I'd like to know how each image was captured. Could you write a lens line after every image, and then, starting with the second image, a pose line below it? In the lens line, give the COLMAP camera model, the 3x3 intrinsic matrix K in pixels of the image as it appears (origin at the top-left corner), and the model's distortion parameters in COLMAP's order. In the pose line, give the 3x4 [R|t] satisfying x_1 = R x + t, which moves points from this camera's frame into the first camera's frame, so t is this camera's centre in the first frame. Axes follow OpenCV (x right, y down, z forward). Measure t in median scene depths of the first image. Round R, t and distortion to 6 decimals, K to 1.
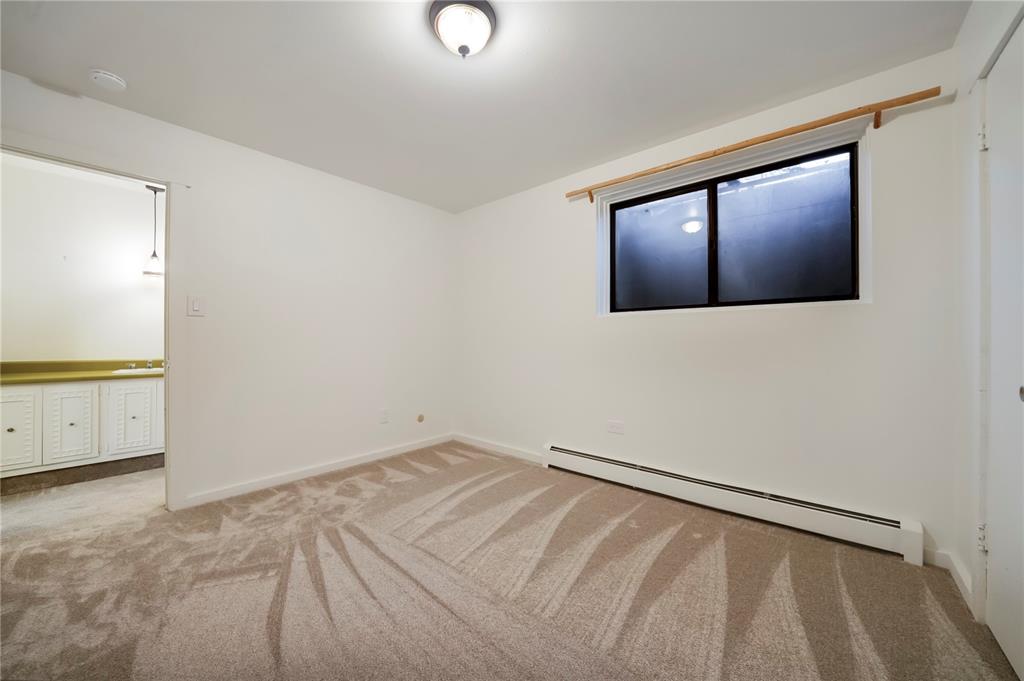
lens RADIAL K [[369.1, 0, 512.0], [0, 369.1, 340.5], [0, 0, 1]] dist [-0.000244, -0.000007]
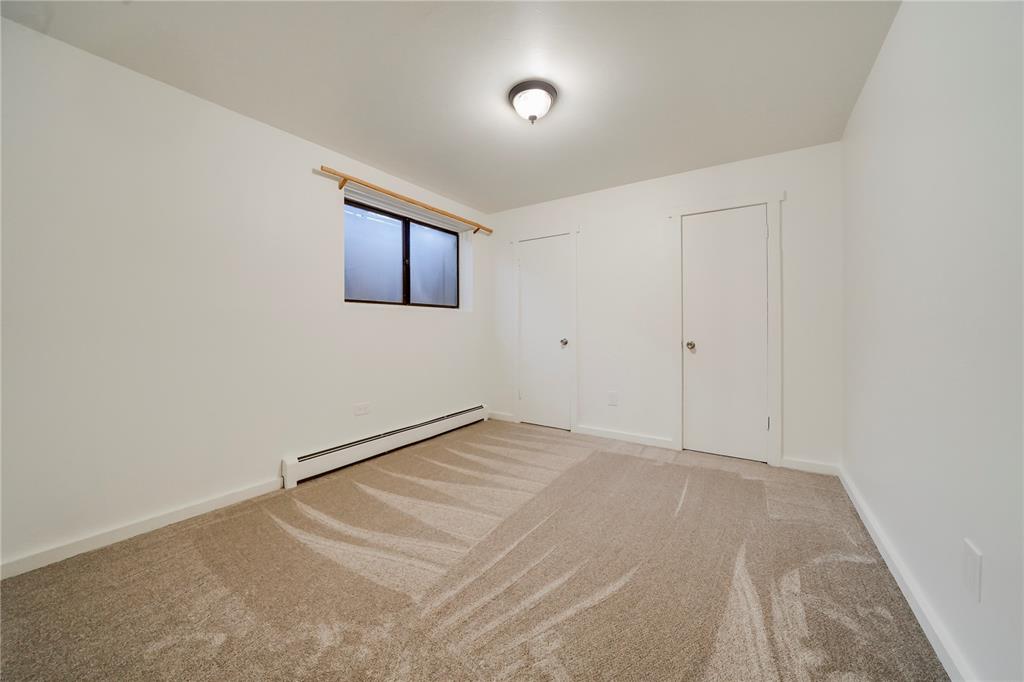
lens RADIAL K [[372.8, 0, 508.1], [0, 372.8, 311.1], [0, 0, 1]] dist [-0.016779, -0.000013]
pose [[-0.118453, 0.047608, 0.991818, -0.983782], [0.001012, 0.998855, -0.047825, 0.003718], [-0.992959, -0.004661, -0.118365, 0.811402]]
